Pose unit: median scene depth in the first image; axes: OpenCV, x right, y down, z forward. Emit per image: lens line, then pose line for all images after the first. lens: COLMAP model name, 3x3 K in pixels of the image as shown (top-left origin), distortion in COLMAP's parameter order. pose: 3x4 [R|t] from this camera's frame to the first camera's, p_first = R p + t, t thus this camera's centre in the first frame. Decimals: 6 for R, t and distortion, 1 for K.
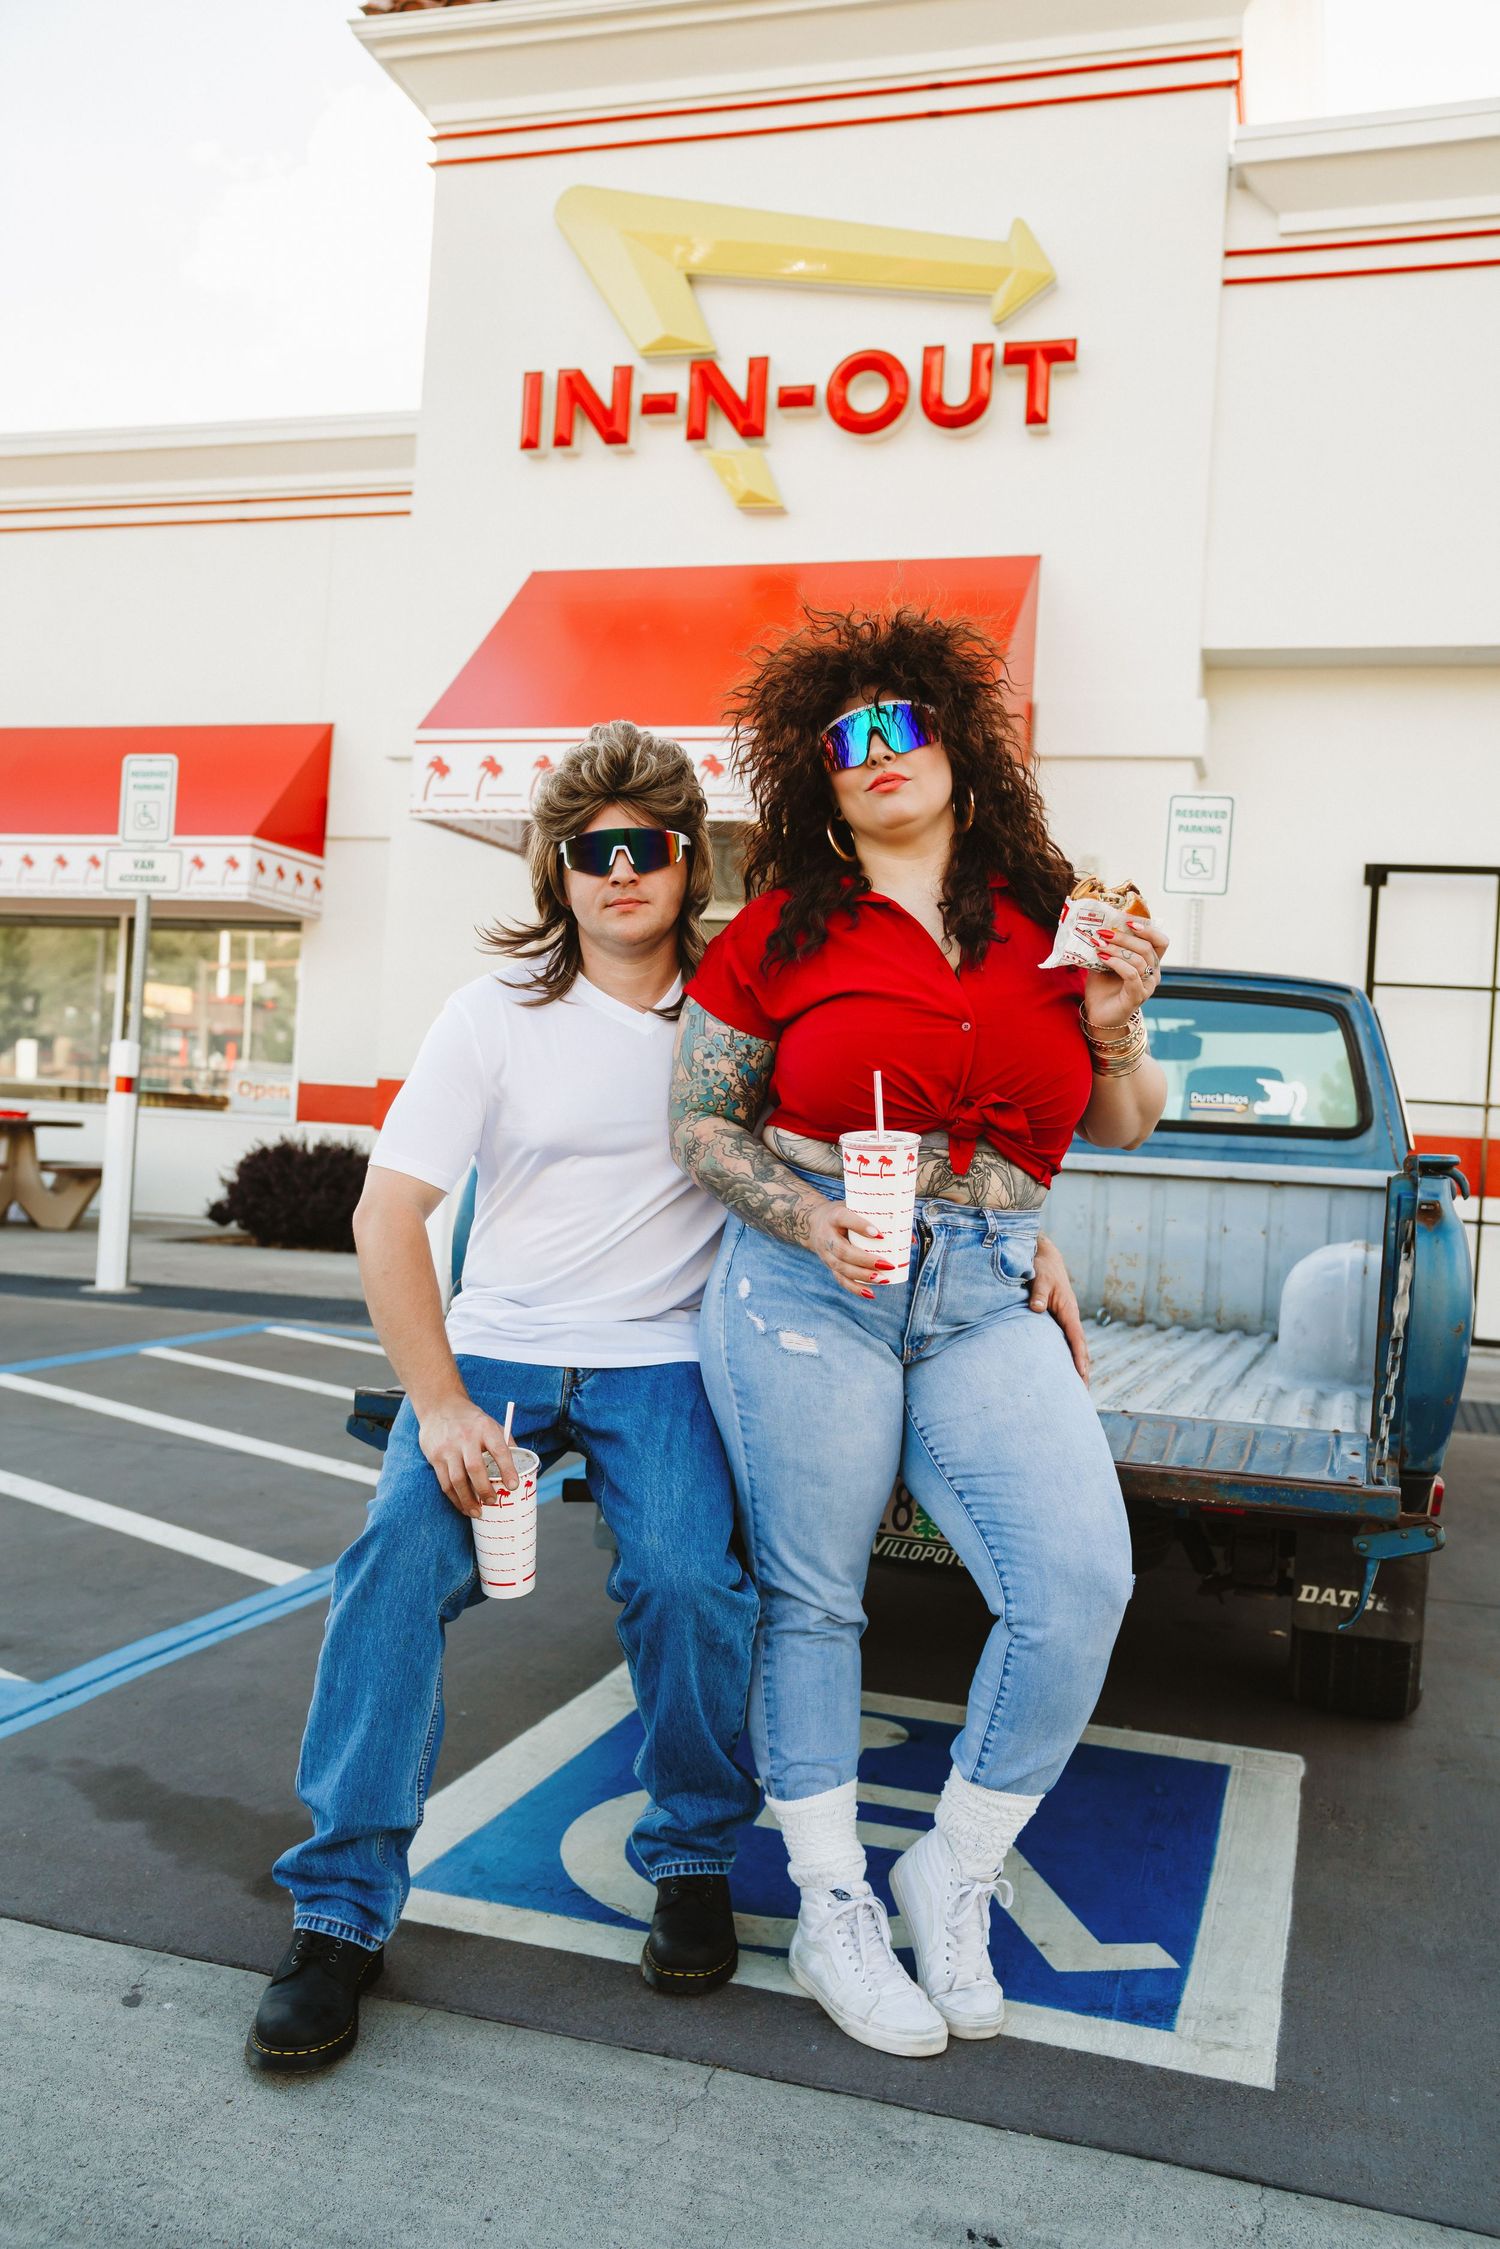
lens RADIAL K [[1987.2, 0, 751.1], [0, 1987.2, 1141.9], [0, 0, 1]] dist [0.003056, -0.028327]
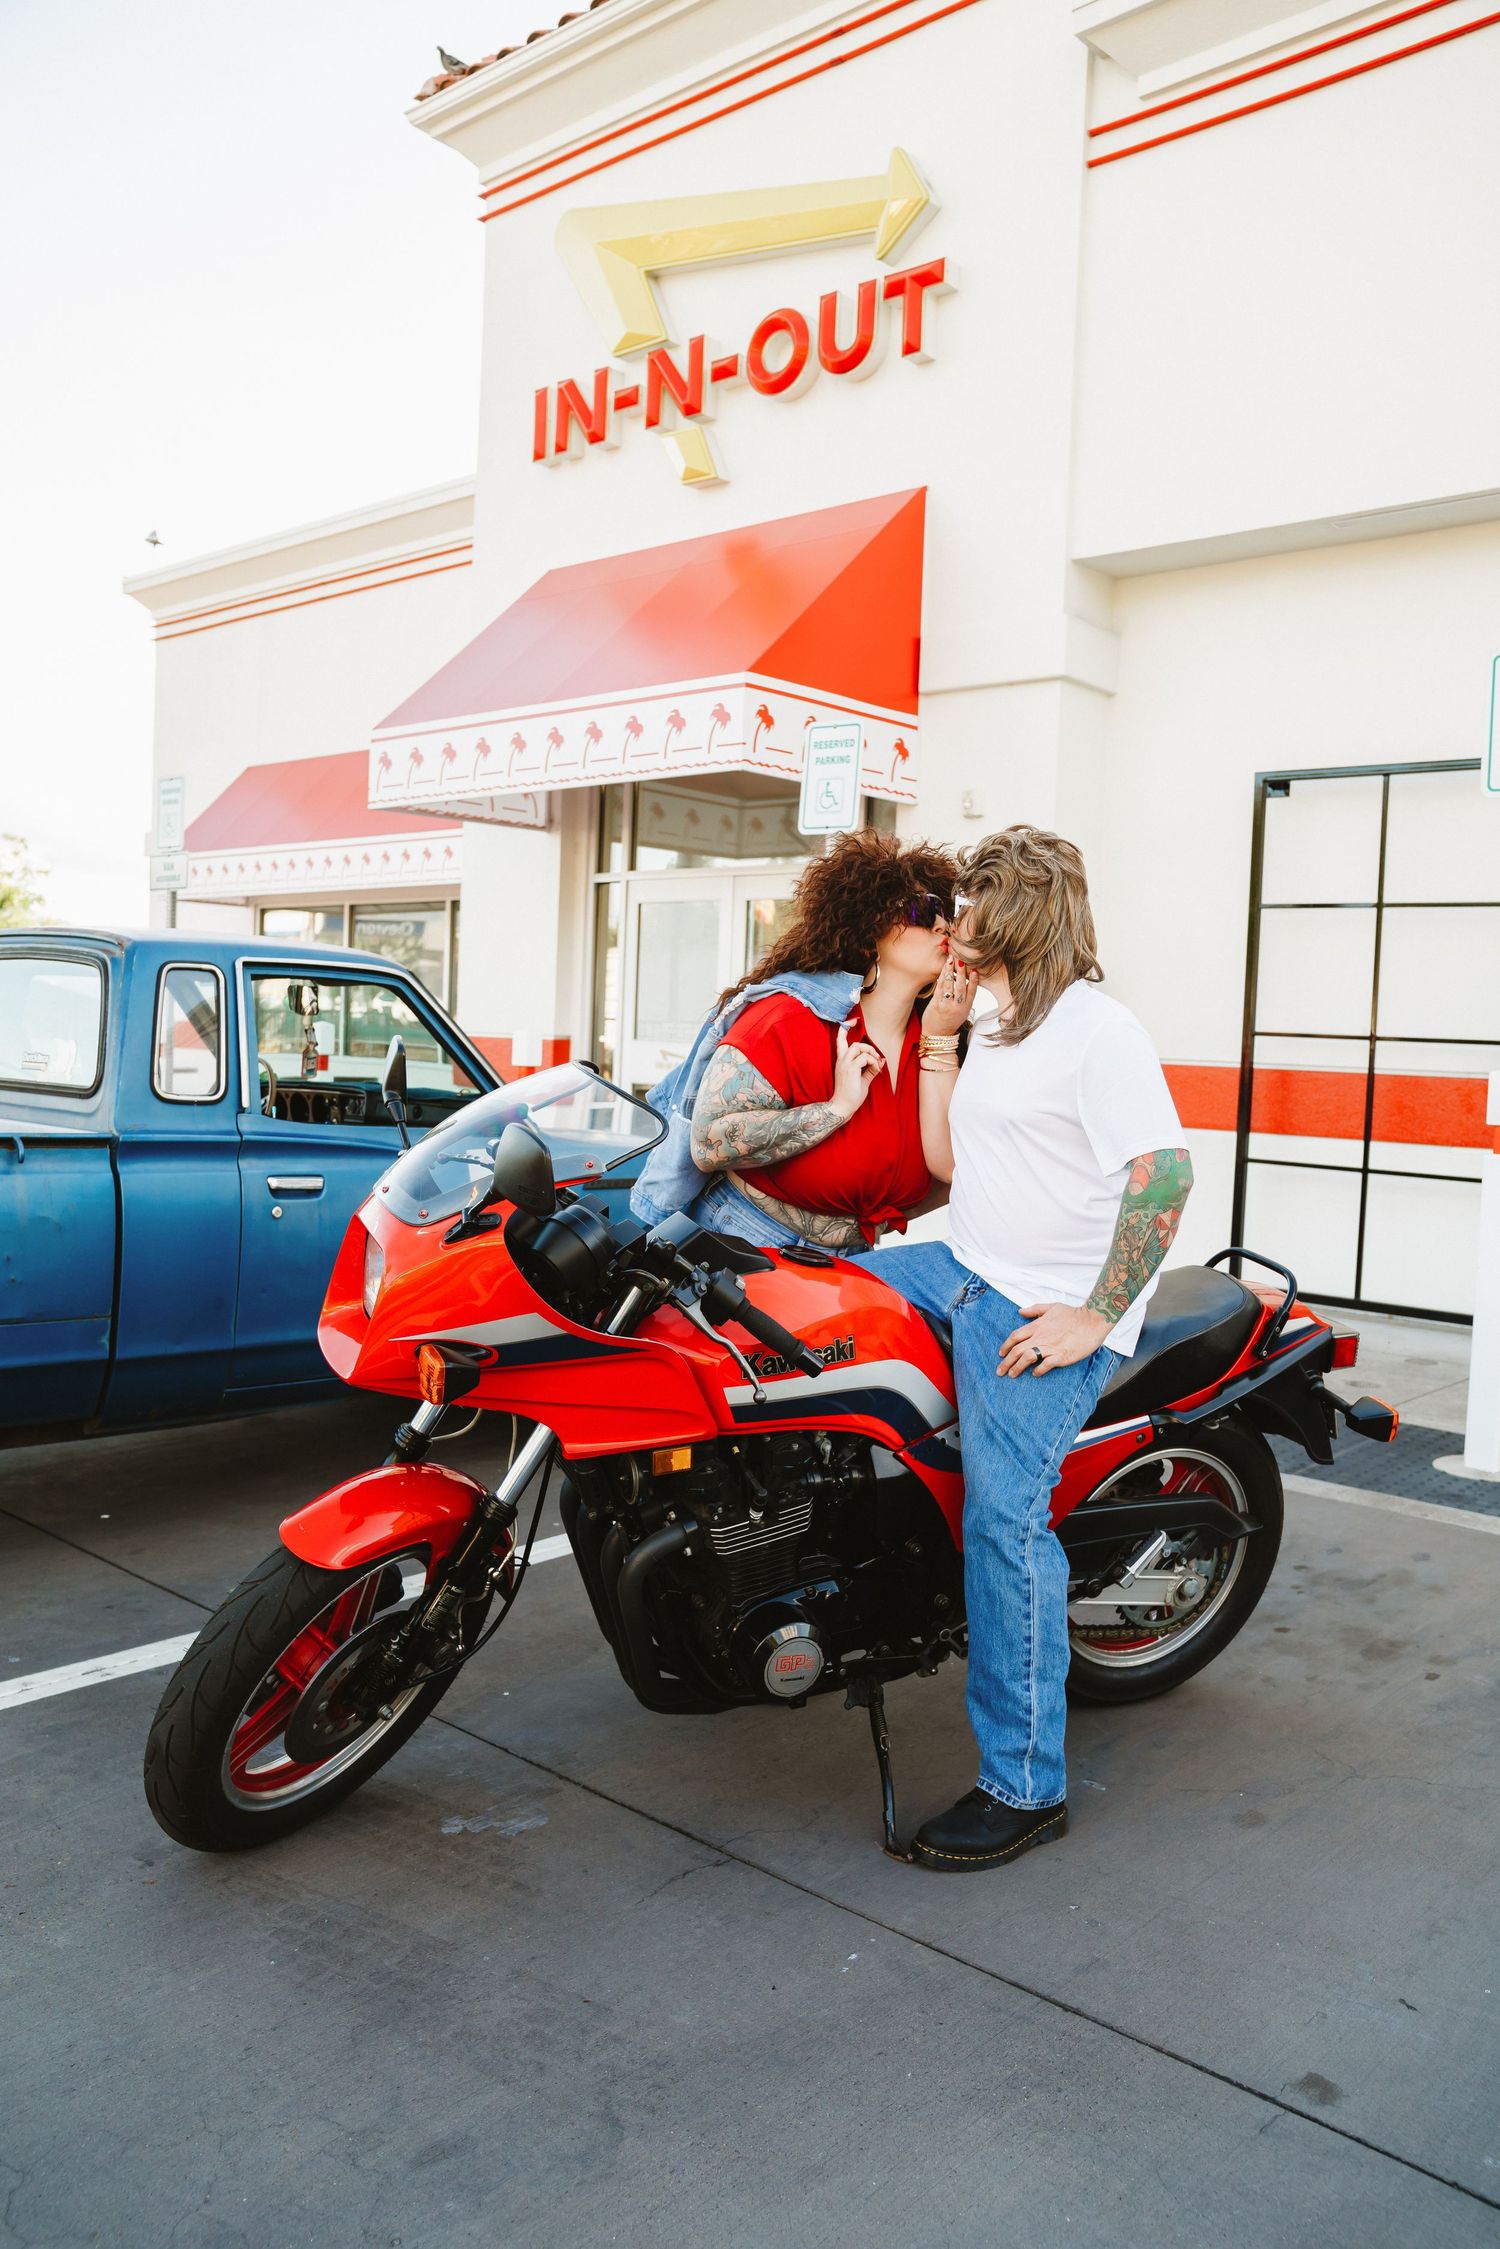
lens RADIAL K [[1799.4, 0, 748.5], [0, 1799.4, 1124.8], [0, 0, 1]] dist [-0.033261, 0.014173]
pose [[0.900584, -0.004633, -0.434658, 0.502111], [0.016149, 0.999610, 0.022803, -0.002515], [0.434382, -0.027556, 0.900307, 0.177116]]
